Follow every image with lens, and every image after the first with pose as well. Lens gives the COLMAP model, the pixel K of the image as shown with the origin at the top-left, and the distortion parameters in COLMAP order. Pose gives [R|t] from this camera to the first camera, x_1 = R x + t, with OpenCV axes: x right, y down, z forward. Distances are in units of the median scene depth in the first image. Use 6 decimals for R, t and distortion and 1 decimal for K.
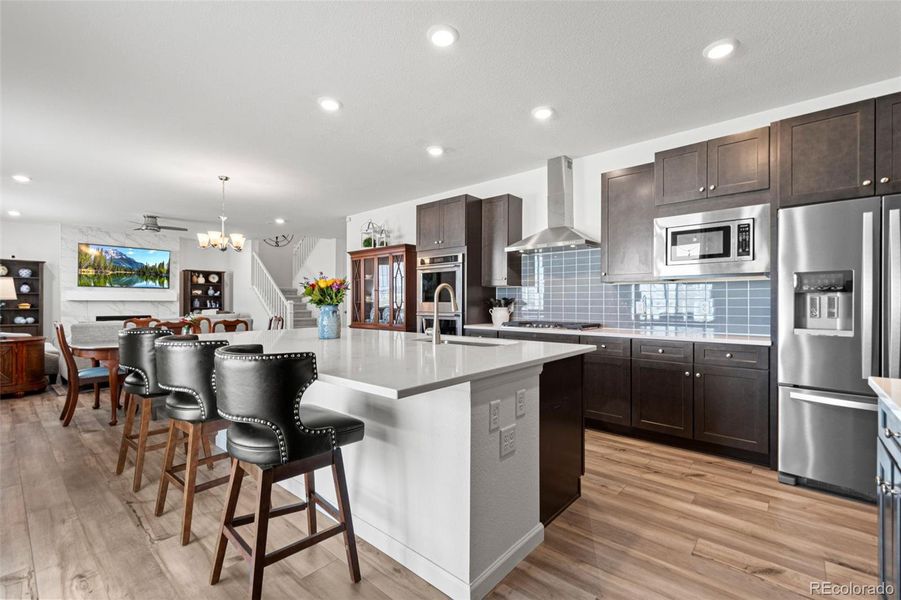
lens RADIAL K [[395.7, 0, 452.6], [0, 395.7, 304.1], [0, 0, 1]] dist [0.013468, -0.001584]
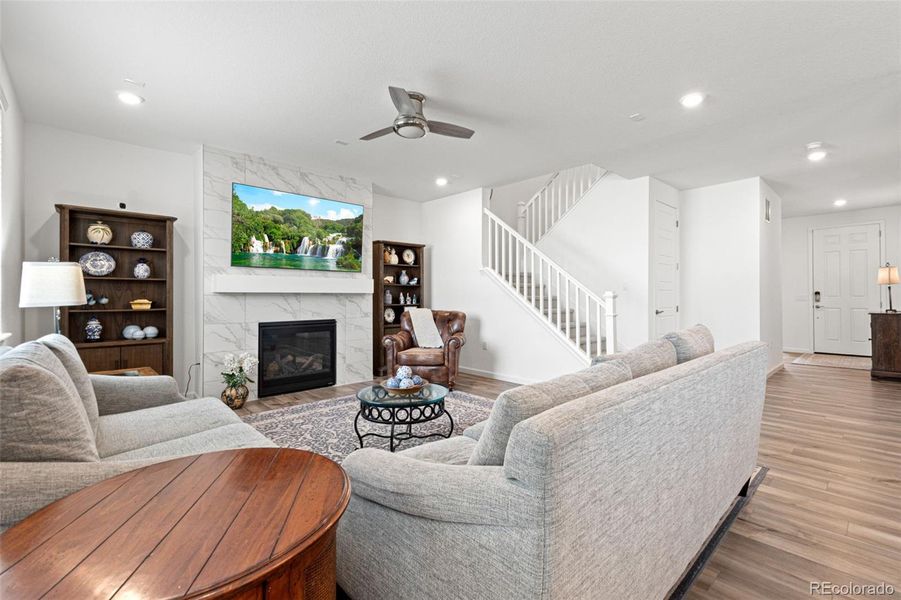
lens RADIAL K [[394.2, 0, 457.7], [0, 394.2, 296.6], [0, 0, 1]] dist [0.006767, -0.001532]
pose [[0.995894, -0.005802, -0.090342, -0.775509], [0.005529, 0.999979, -0.003271, -0.001740], [0.090359, 0.002758, 0.995905, 0.667884]]
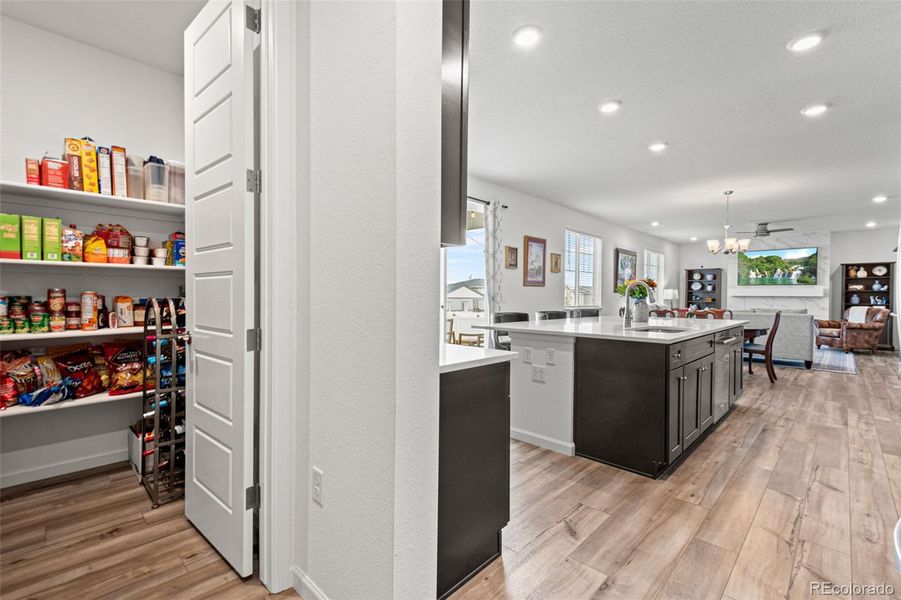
lens RADIAL K [[395.7, 0, 458.7], [0, 395.7, 298.9], [0, 0, 1]] dist [0.013468, -0.001584]
pose [[-0.047664, 0.007163, -0.998838, 0.526704], [-0.011569, 0.999903, 0.007723, 0.000852], [0.998796, 0.011924, -0.047577, 0.198121]]
